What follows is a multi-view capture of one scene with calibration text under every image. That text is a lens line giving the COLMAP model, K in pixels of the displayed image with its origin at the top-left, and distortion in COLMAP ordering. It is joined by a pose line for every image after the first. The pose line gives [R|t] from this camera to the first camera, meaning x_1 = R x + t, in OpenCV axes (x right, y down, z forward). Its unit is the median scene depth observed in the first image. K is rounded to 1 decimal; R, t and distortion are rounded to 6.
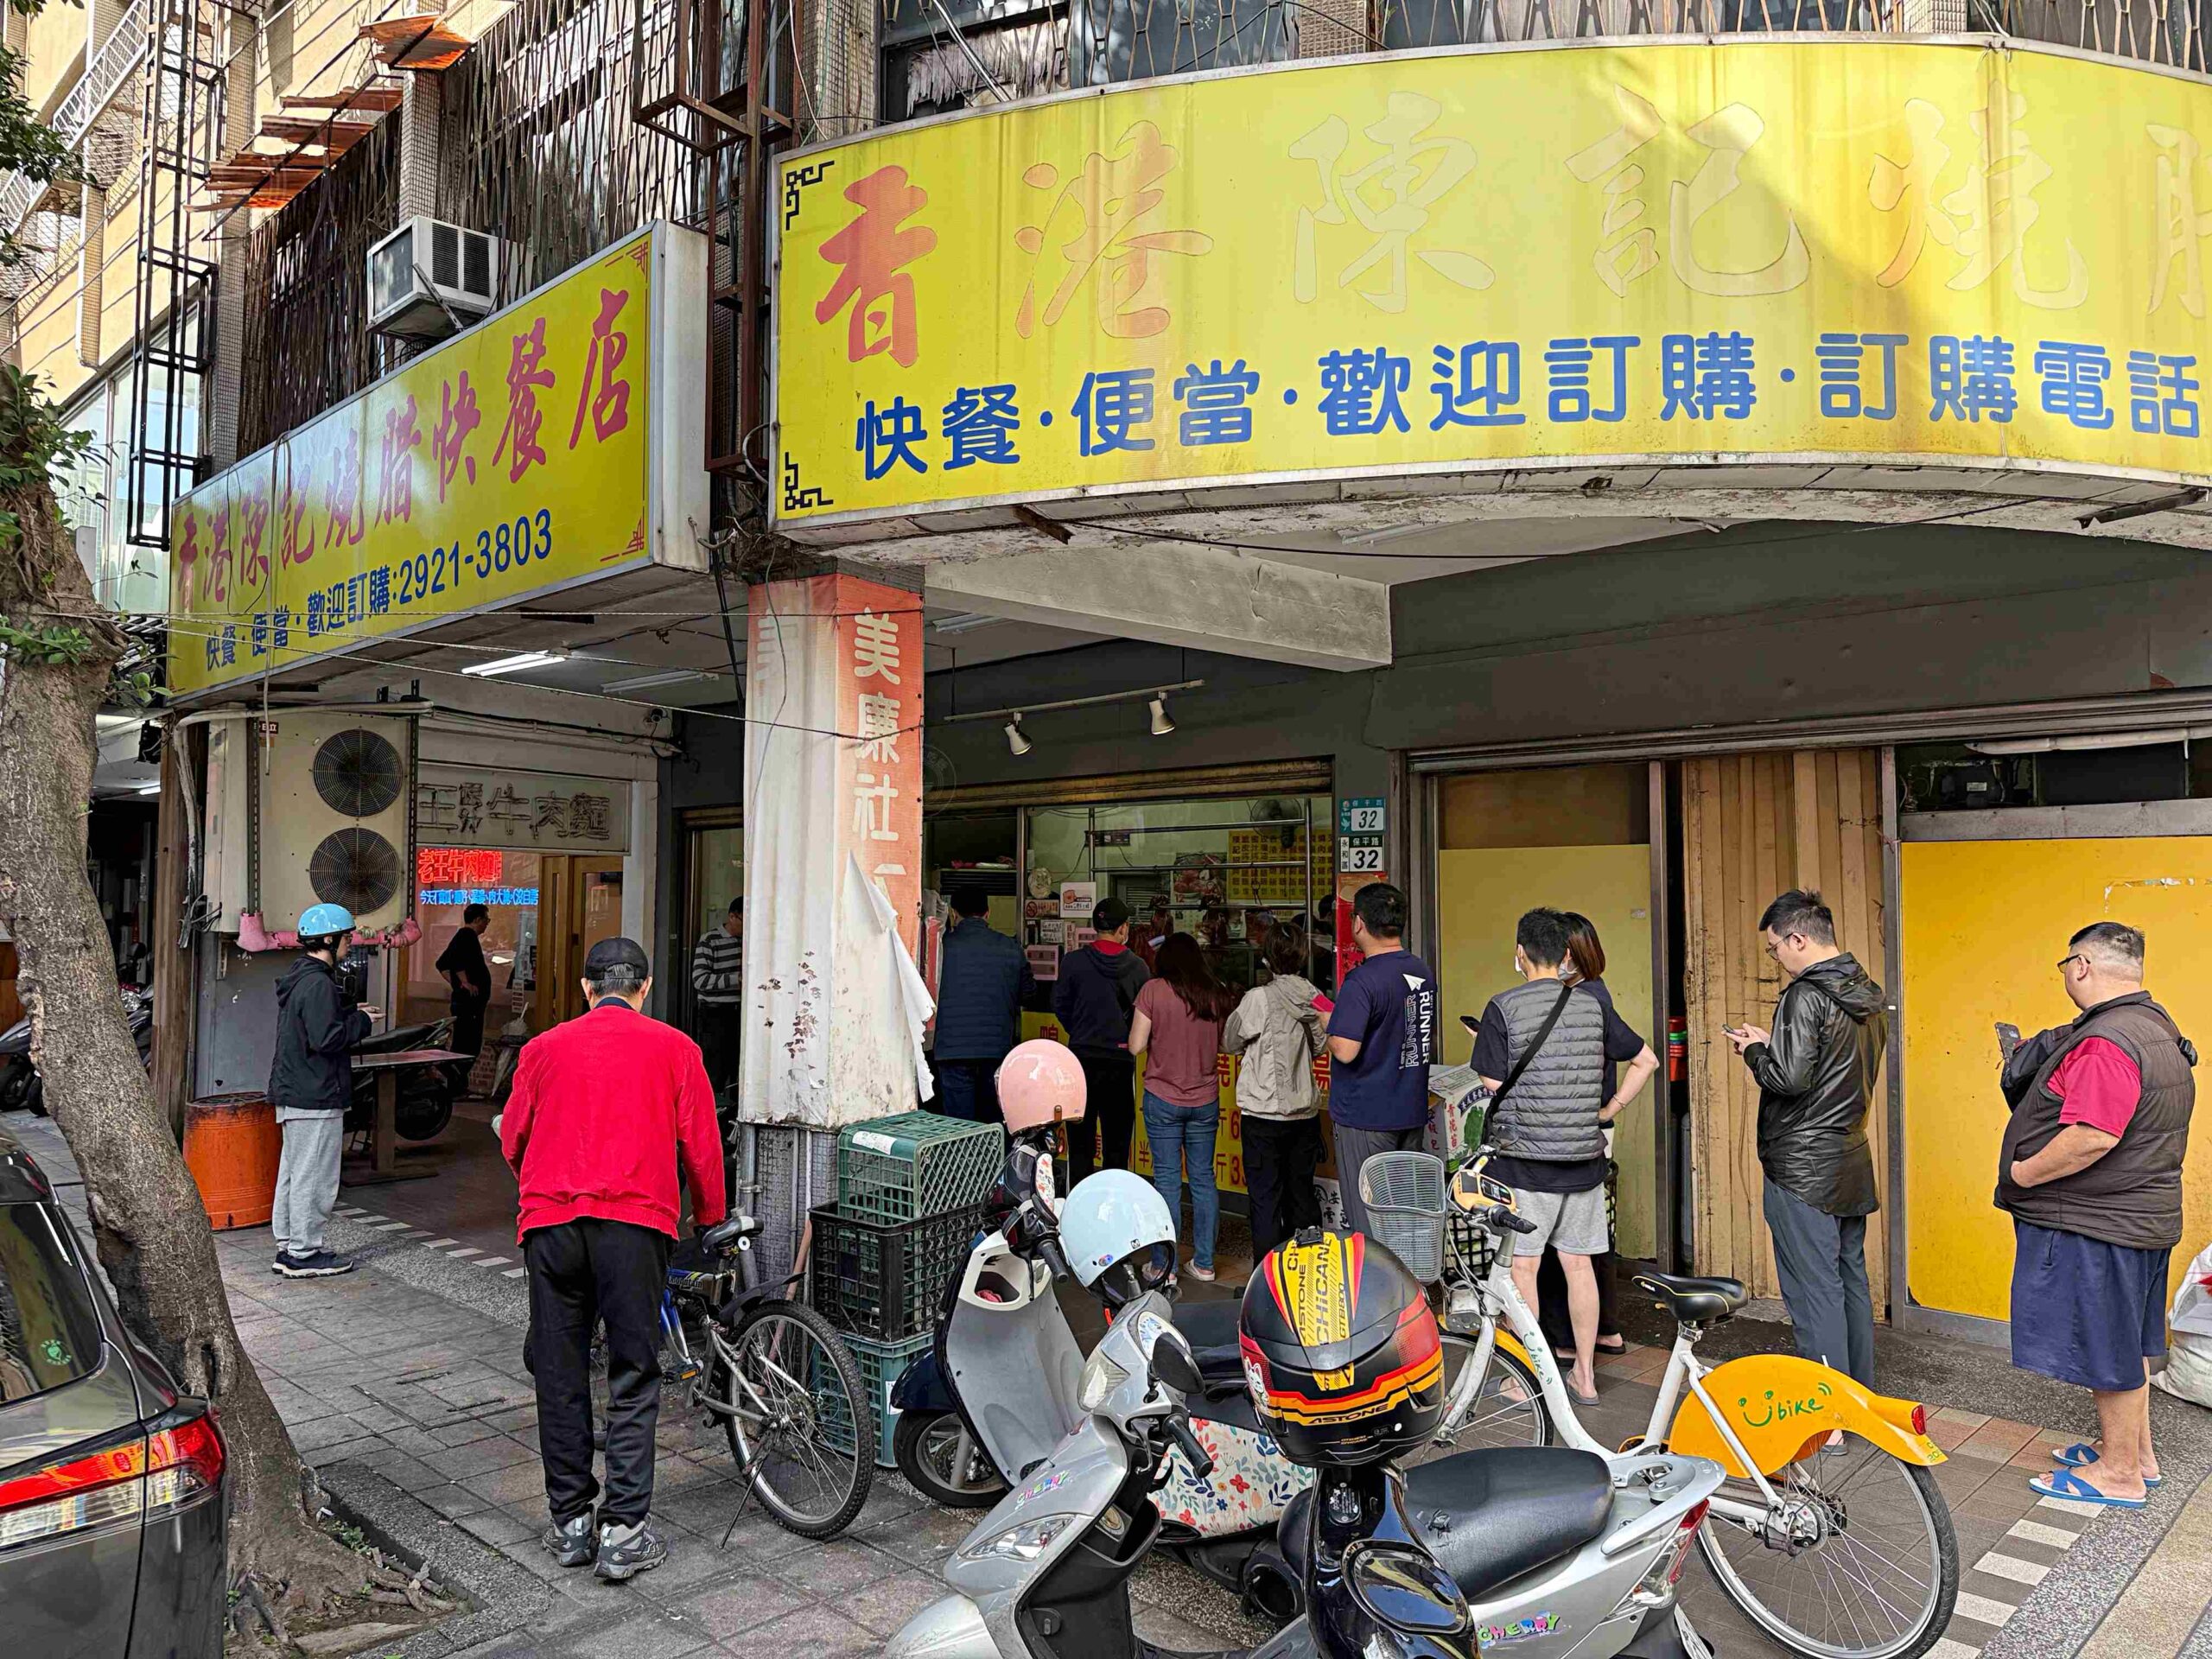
lens RADIAL K [[1585.3, 0, 1081.7], [0, 1585.3, 805.9], [0, 0, 1]] dist [0.123751, -0.173343]
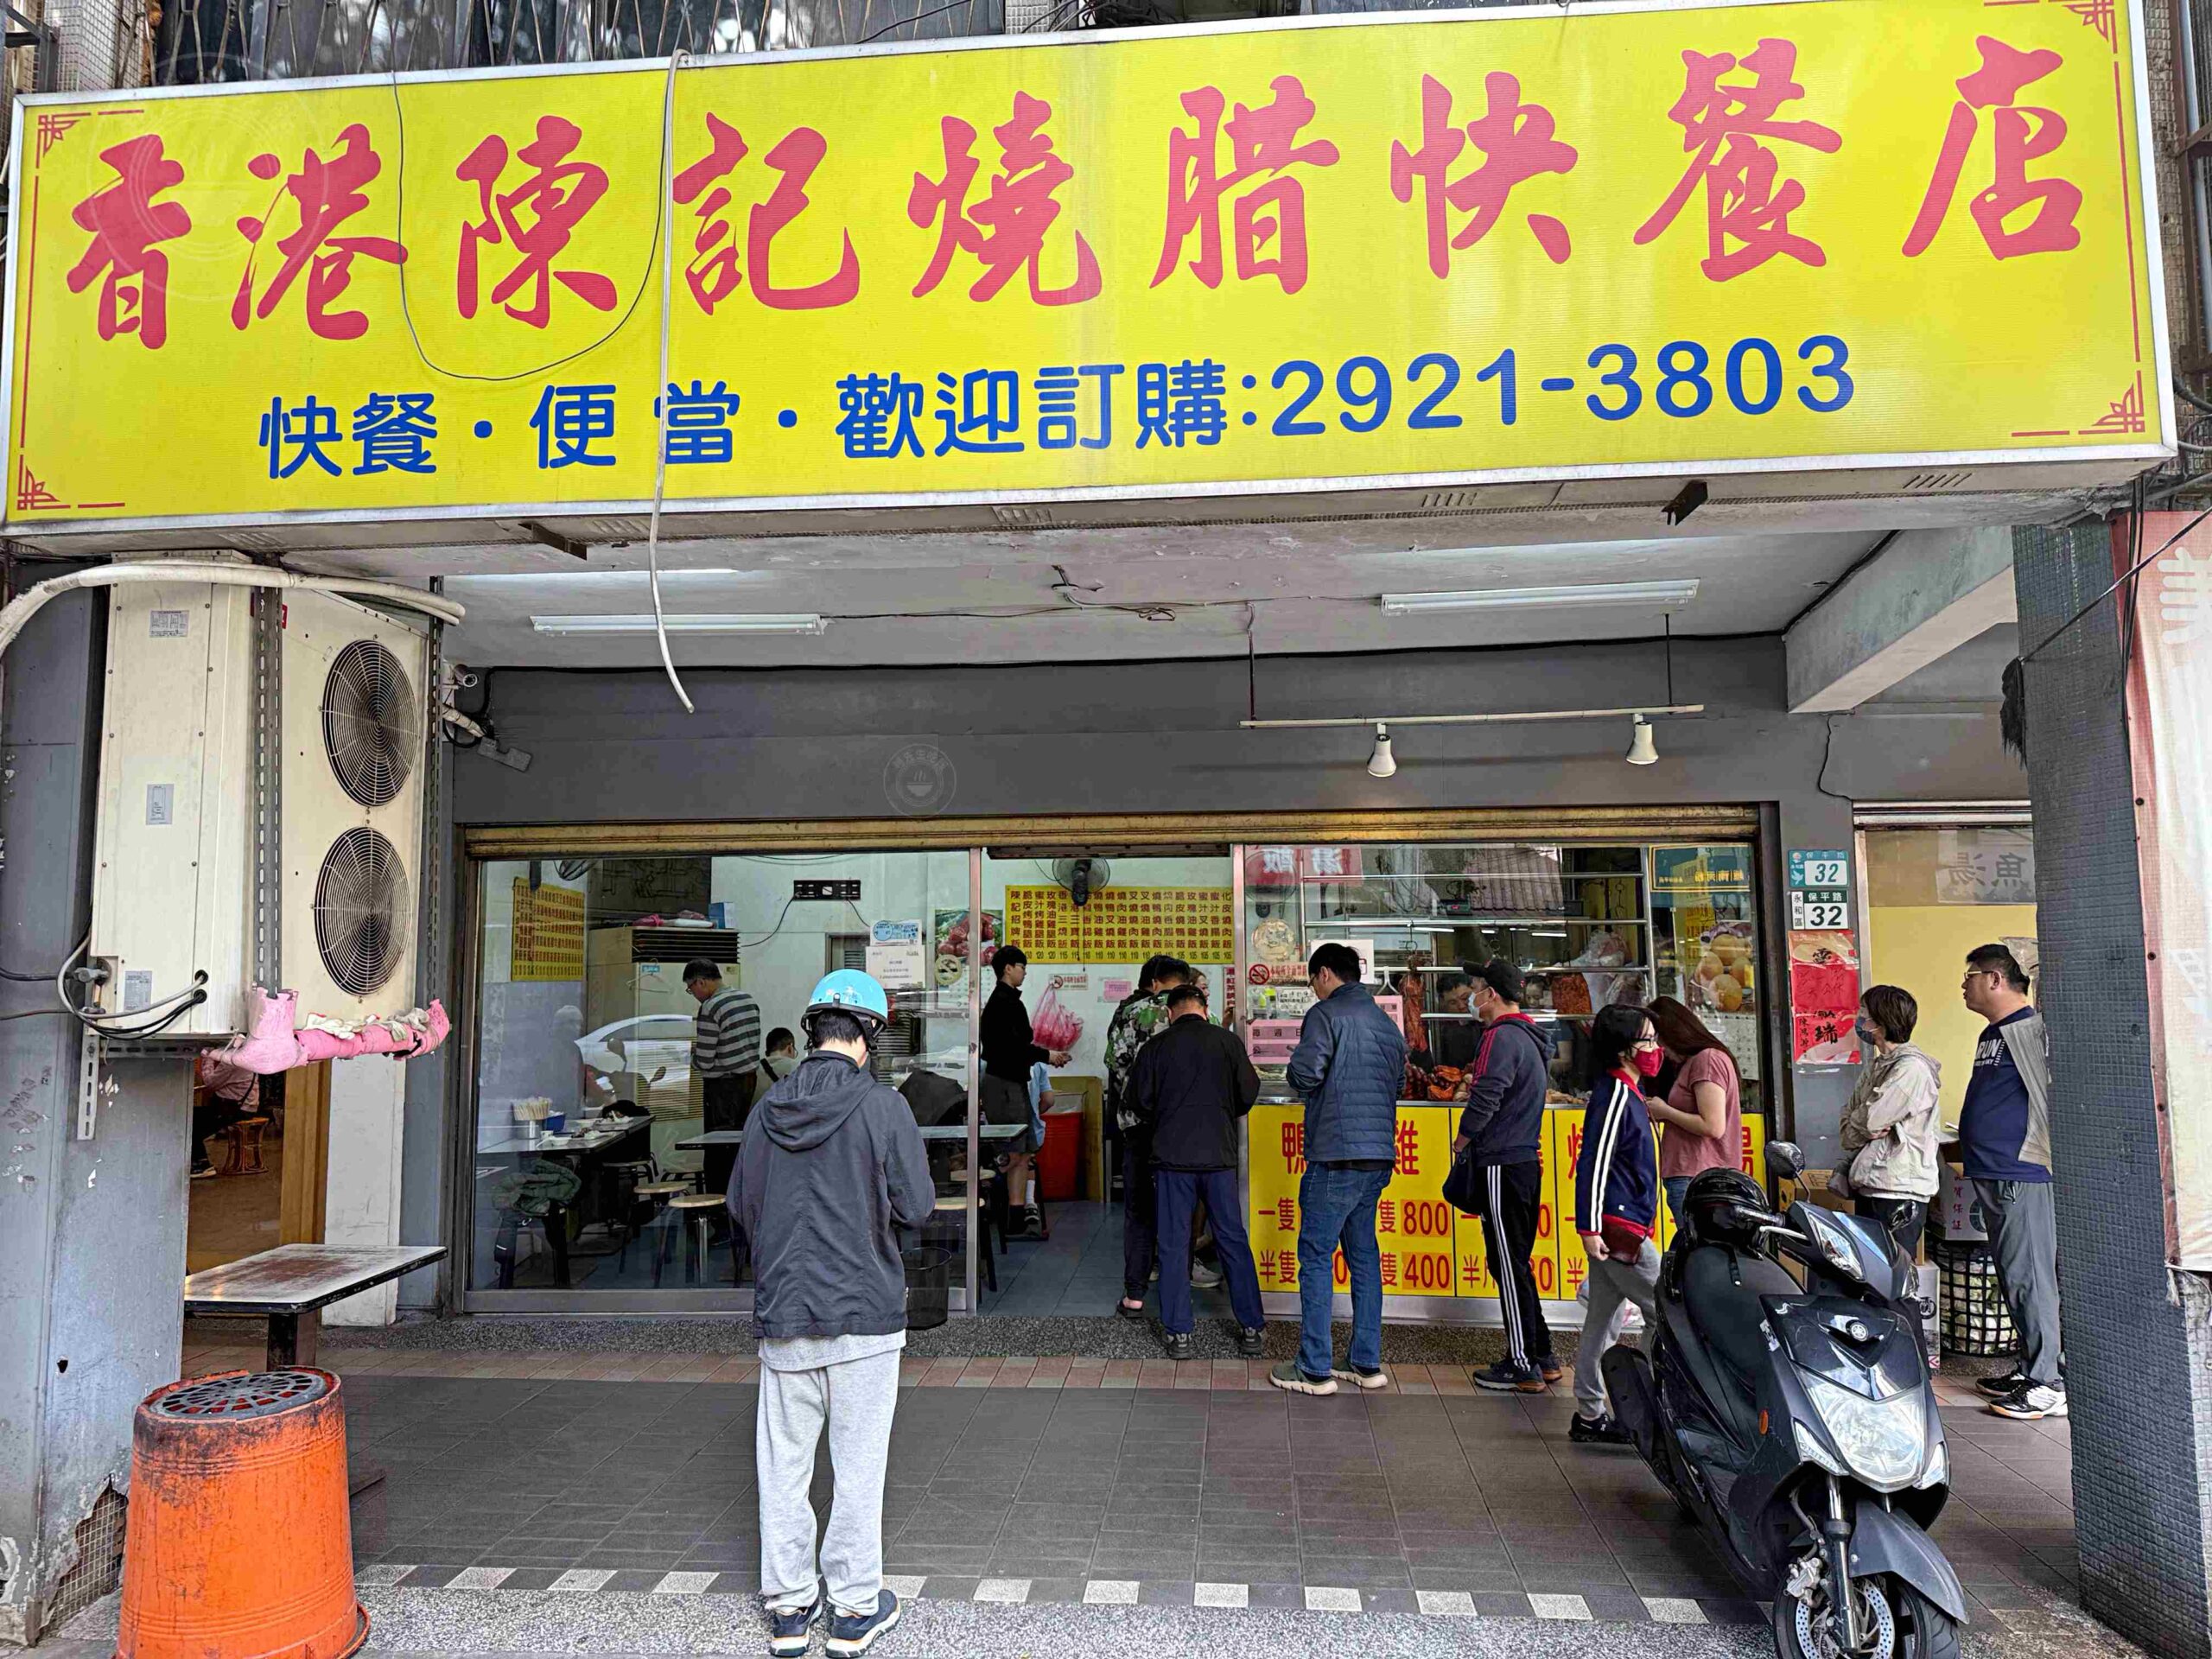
lens RADIAL K [[1585.3, 0, 1081.7], [0, 1585.3, 805.9], [0, 0, 1]] dist [0.123751, -0.173343]
pose [[0.754515, 0.060254, 0.653510, -0.766804], [-0.030697, 0.997927, -0.056569, 0.036074], [-0.655564, 0.022621, 0.754801, 0.573369]]
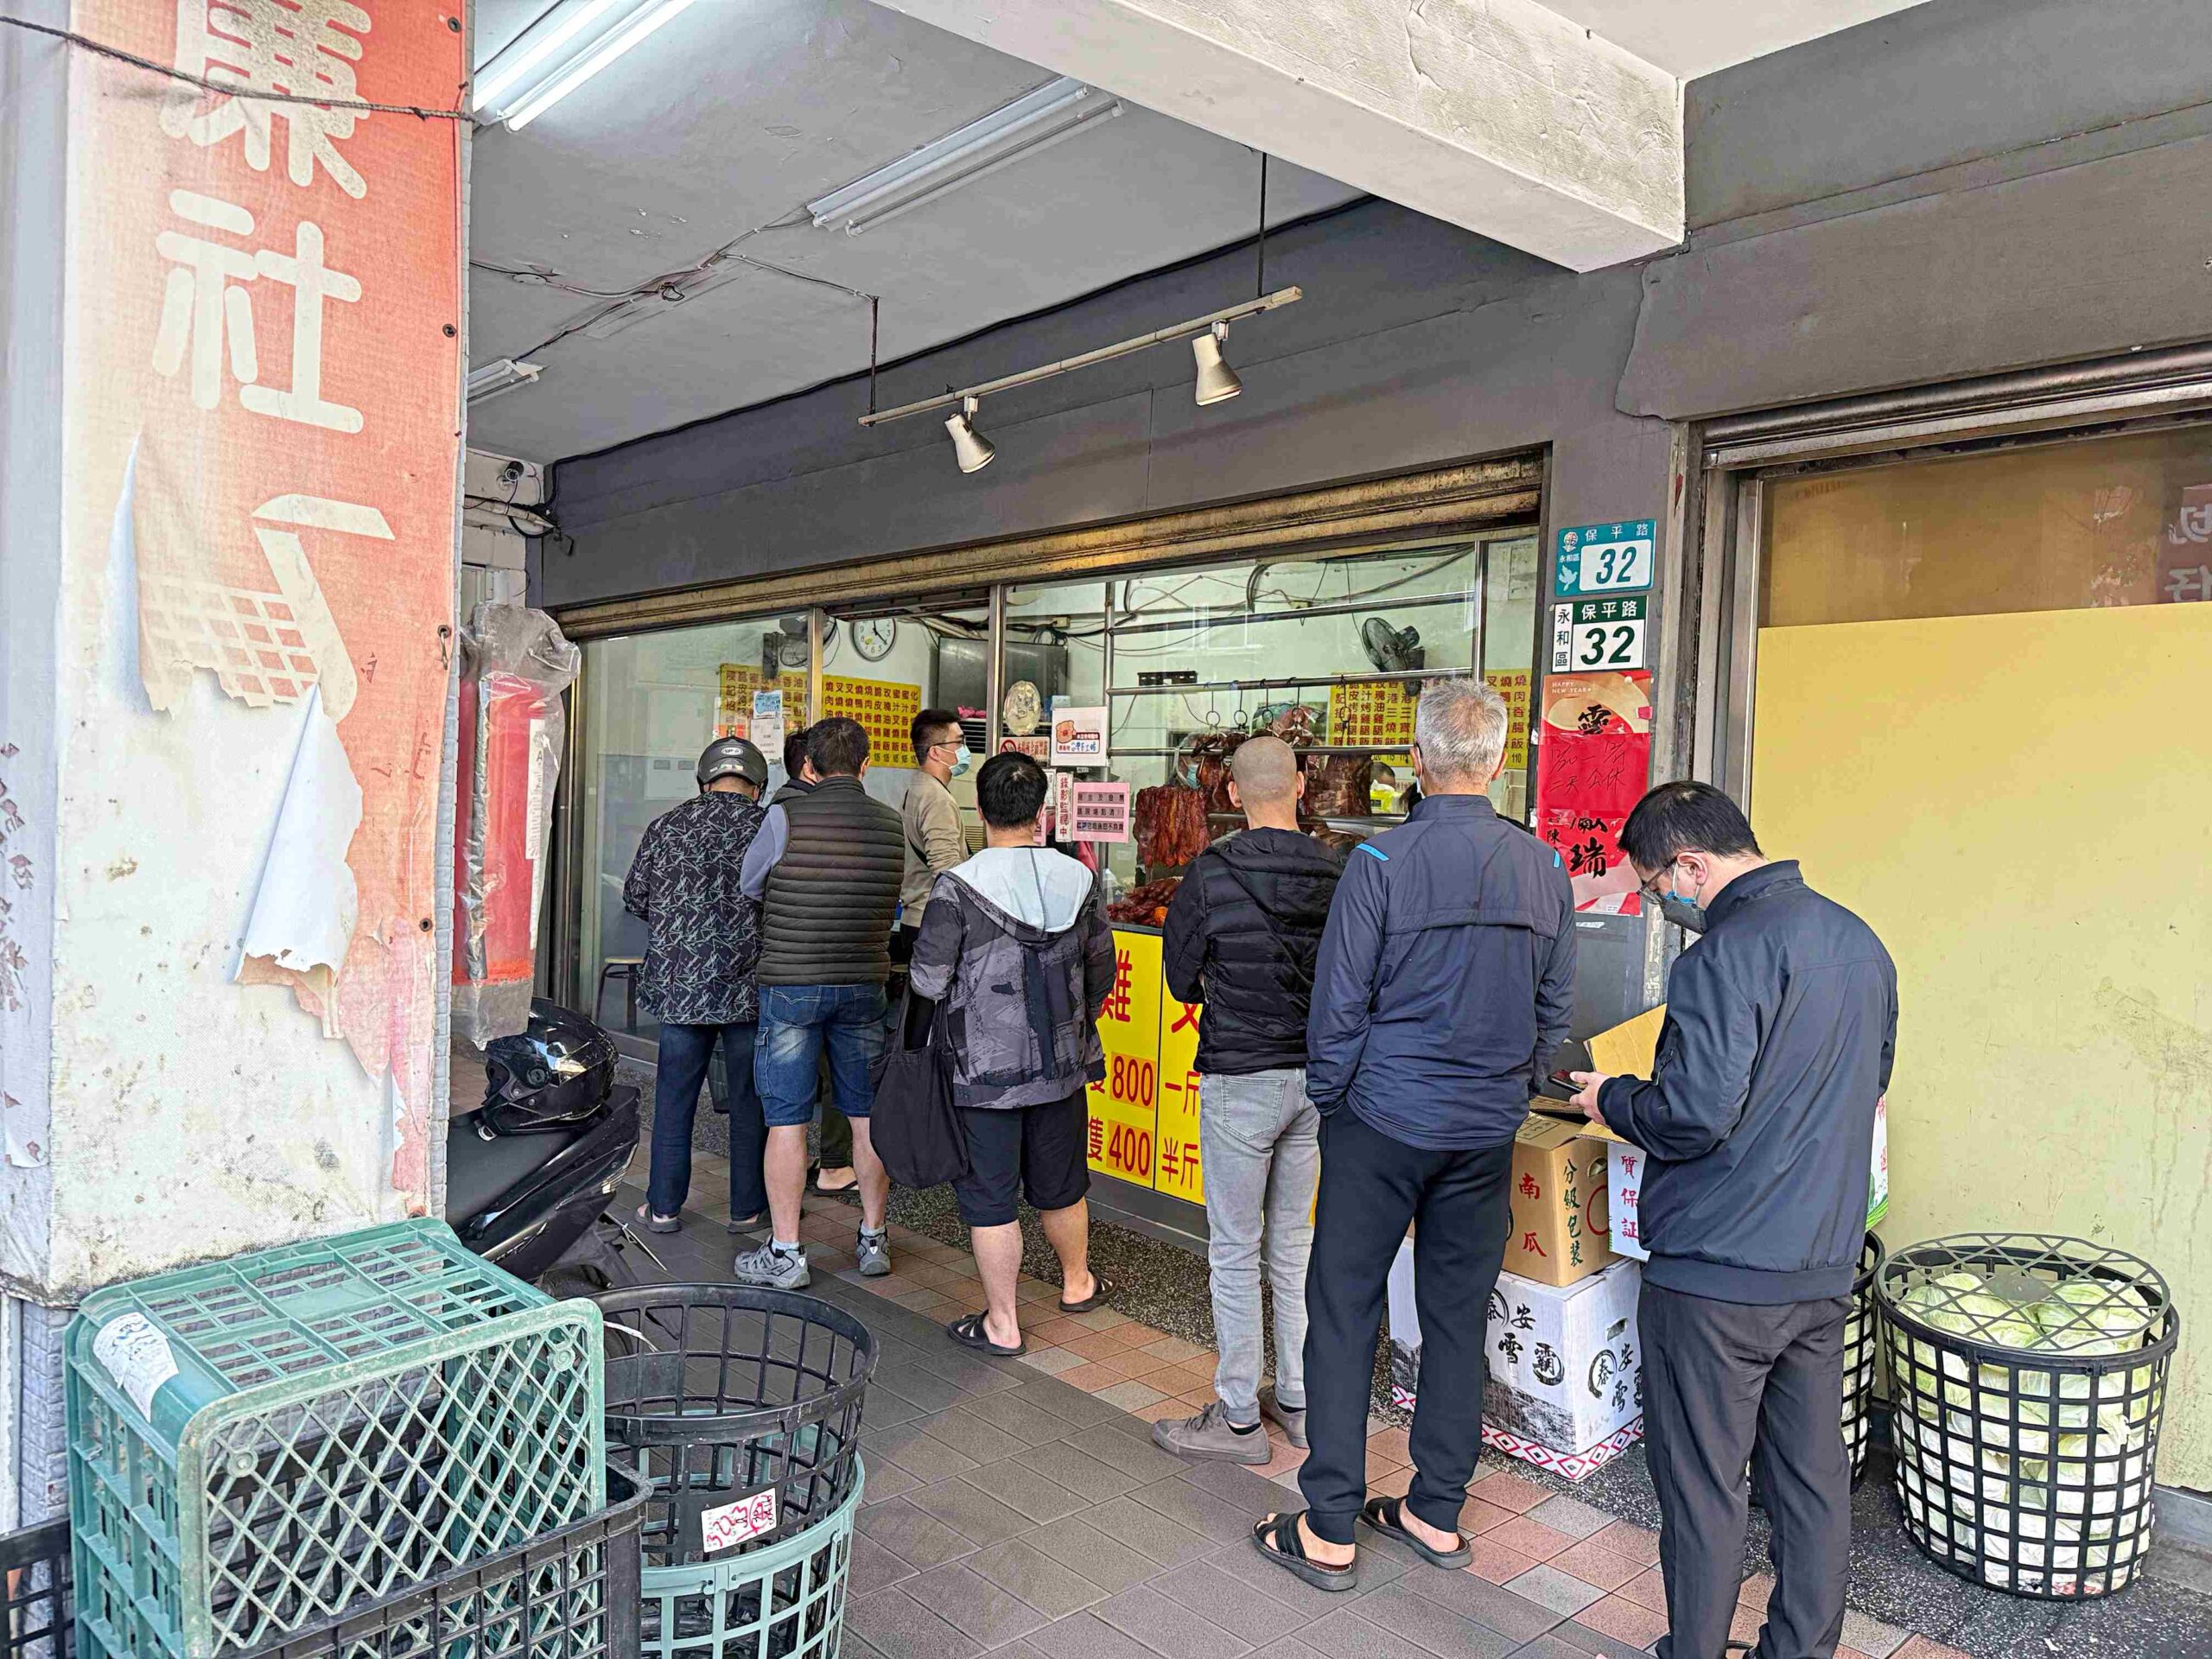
lens RADIAL K [[1544.3, 0, 1106.0], [0, 1544.3, 829.5], [0, 0, 1]] dist [0.003426, 0.001529]
pose [[0.998347, 0.030982, -0.048401, 0.045524], [-0.026855, 0.996129, 0.083706, 0.054879], [0.050807, -0.082268, 0.995314, 0.500268]]
